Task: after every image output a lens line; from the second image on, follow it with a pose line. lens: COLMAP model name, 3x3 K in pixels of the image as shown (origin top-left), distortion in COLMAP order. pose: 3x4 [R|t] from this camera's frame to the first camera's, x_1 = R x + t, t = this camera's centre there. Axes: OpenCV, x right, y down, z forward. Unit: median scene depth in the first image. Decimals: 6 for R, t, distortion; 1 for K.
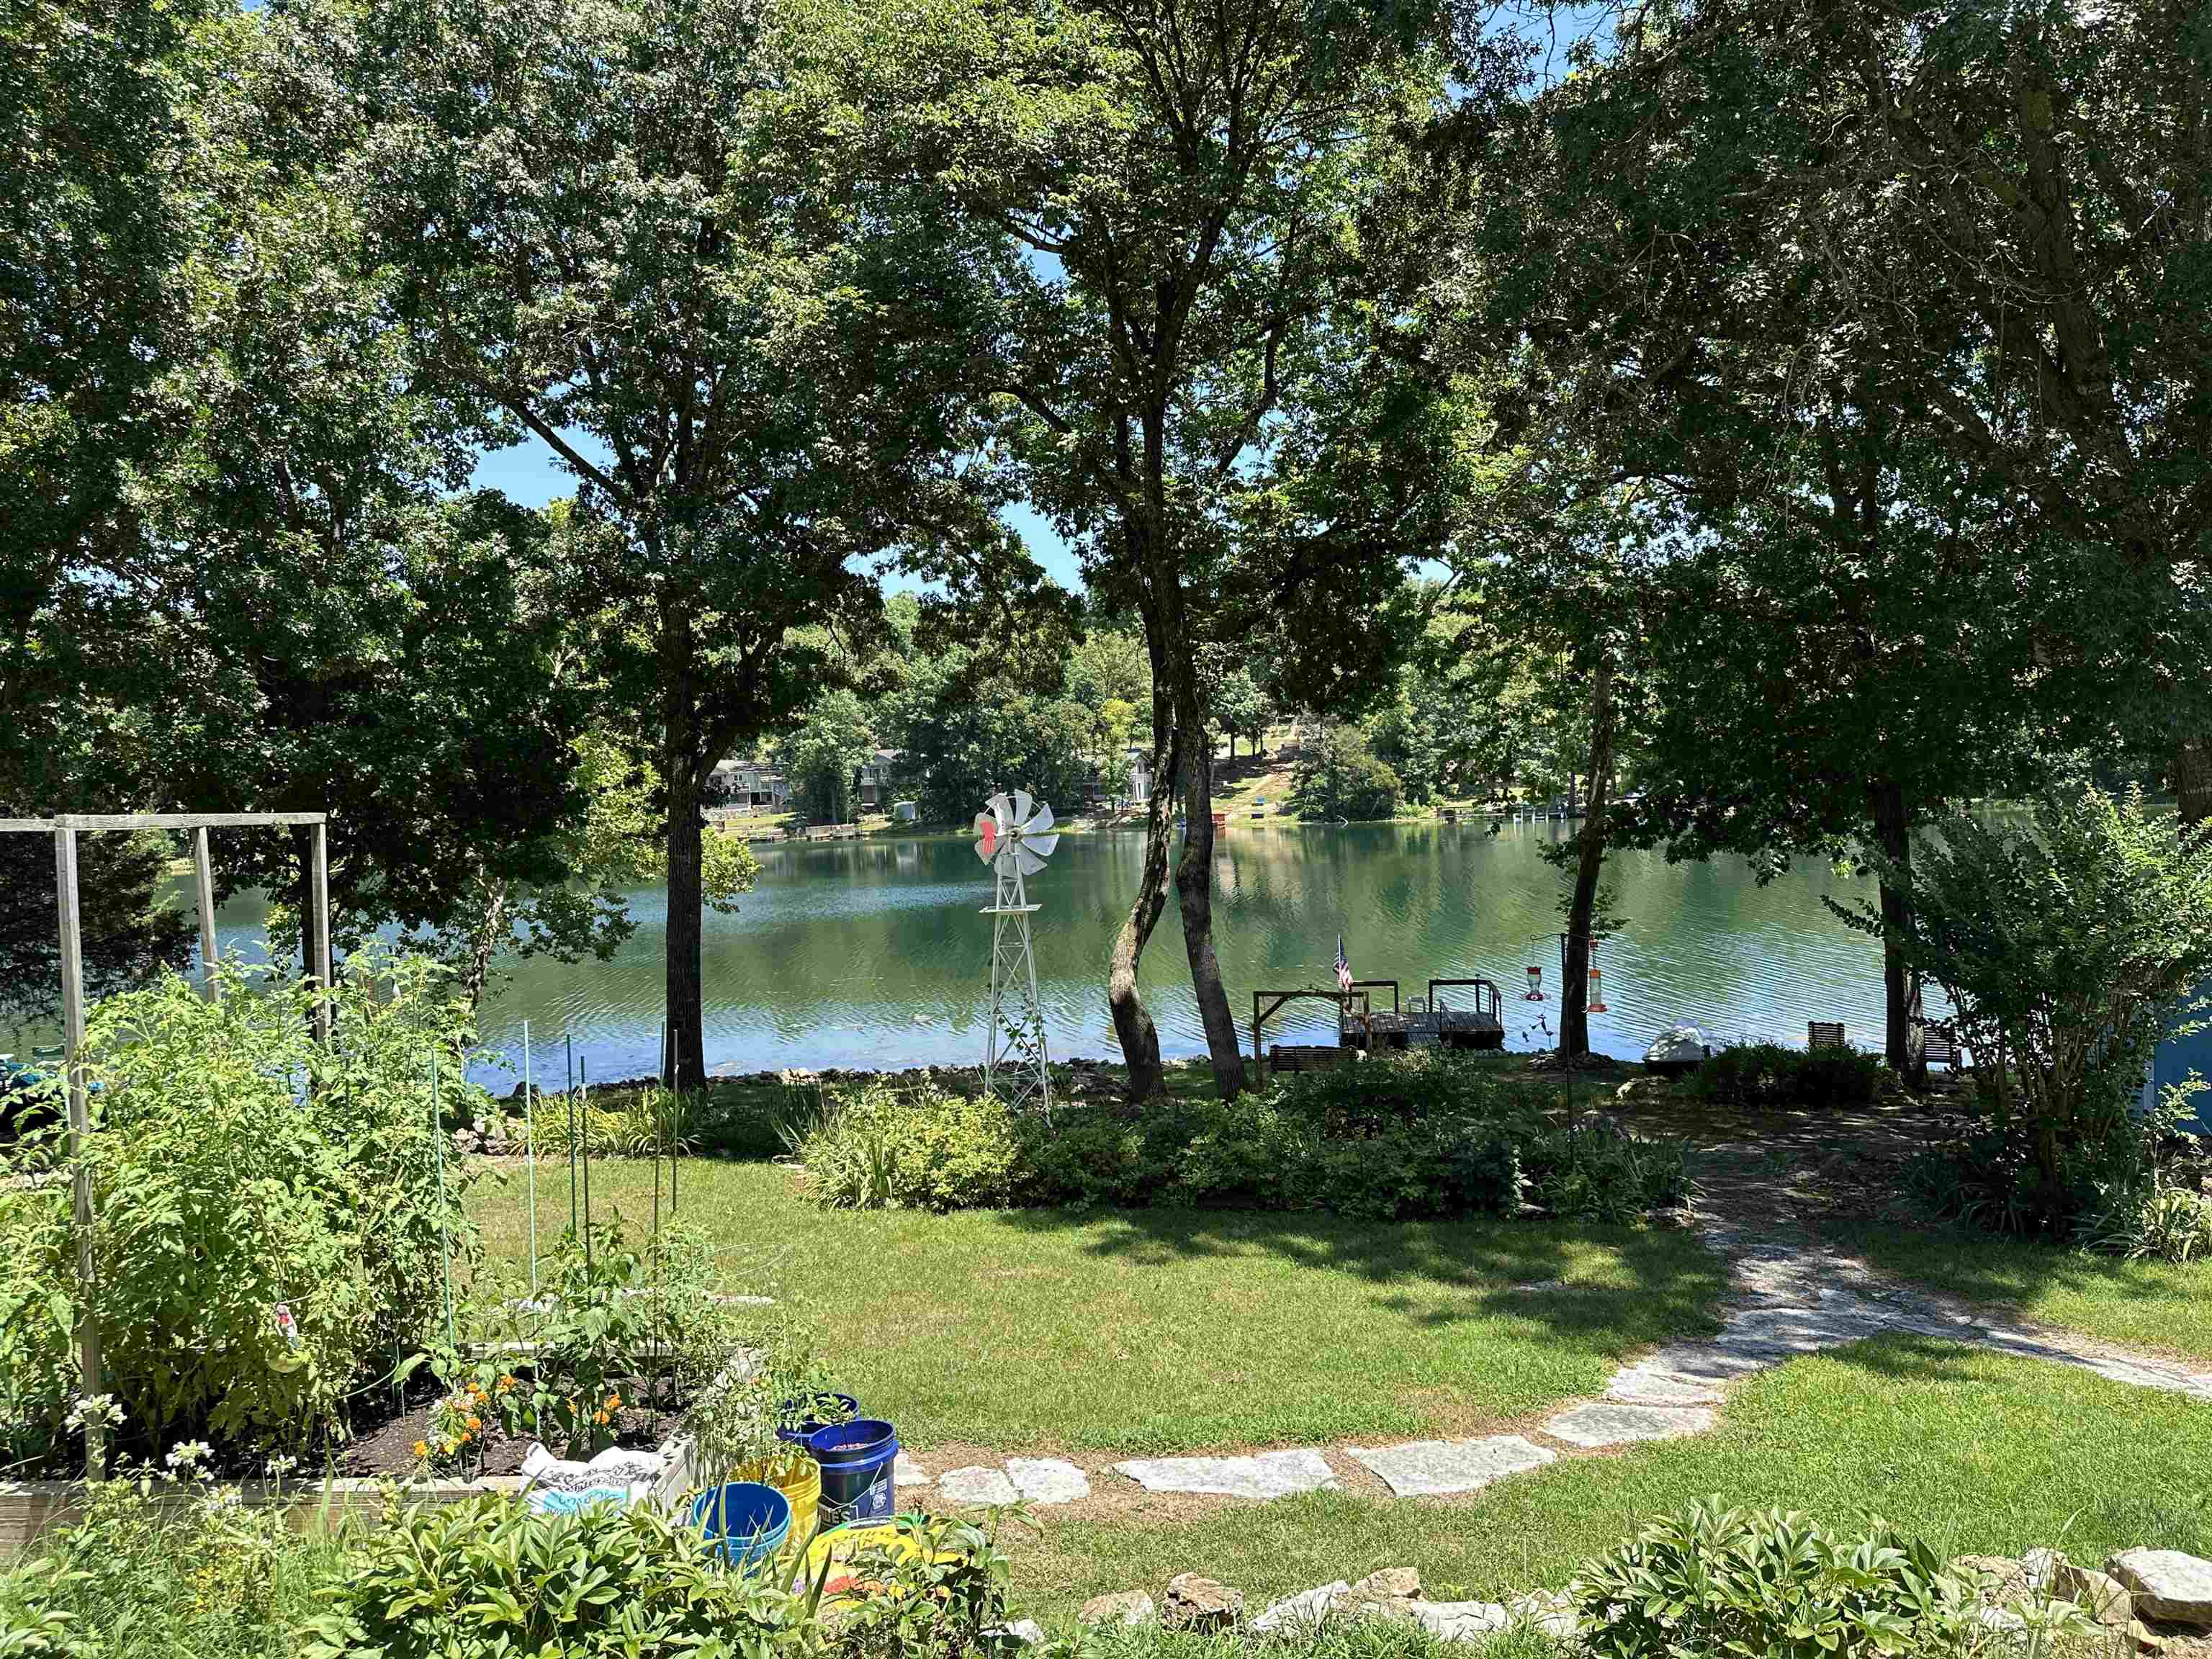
lens RADIAL K [[1540.3, 0, 1100.4], [0, 1540.3, 833.9], [0, 0, 1]] dist [0.018003, -0.011795]
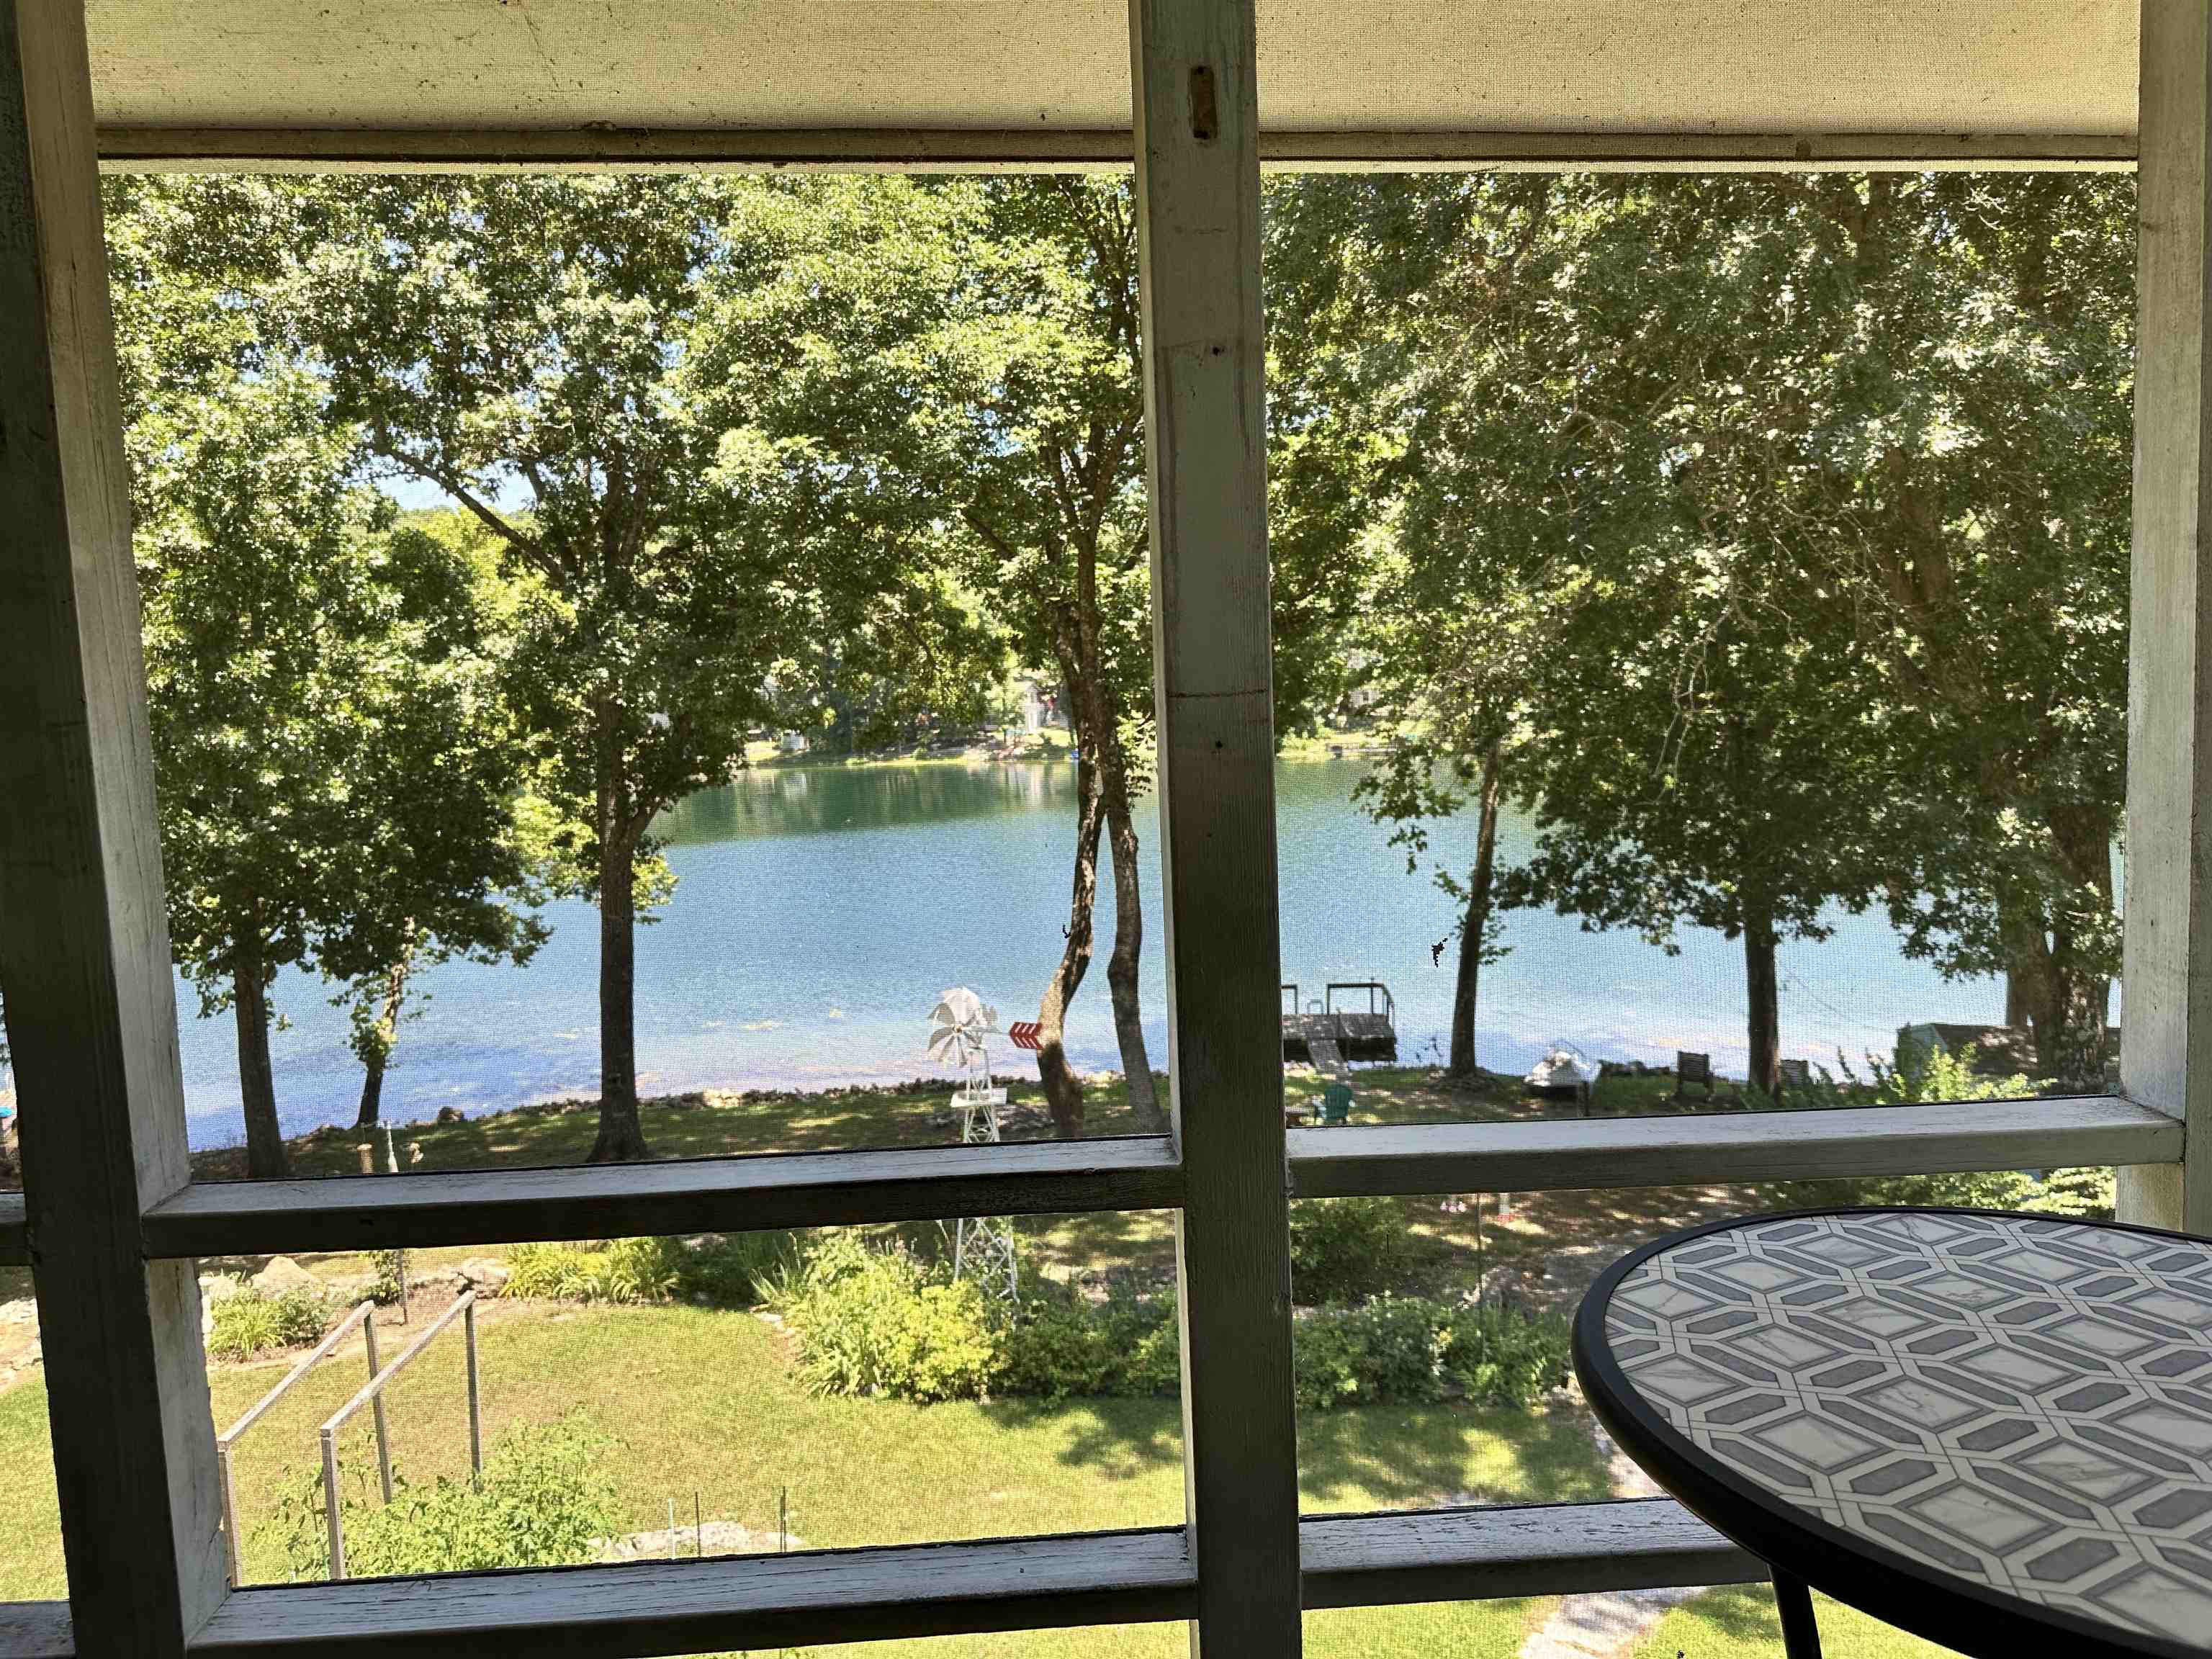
lens RADIAL K [[1540.3, 0, 1110.7], [0, 1540.3, 826.9], [0, 0, 1]] dist [0.018003, -0.011795]
pose [[0.996964, 0.001237, 0.077860, -0.022521], [-0.004810, 0.998942, 0.045726, -0.088604], [-0.077721, -0.045962, 0.995915, -0.041518]]
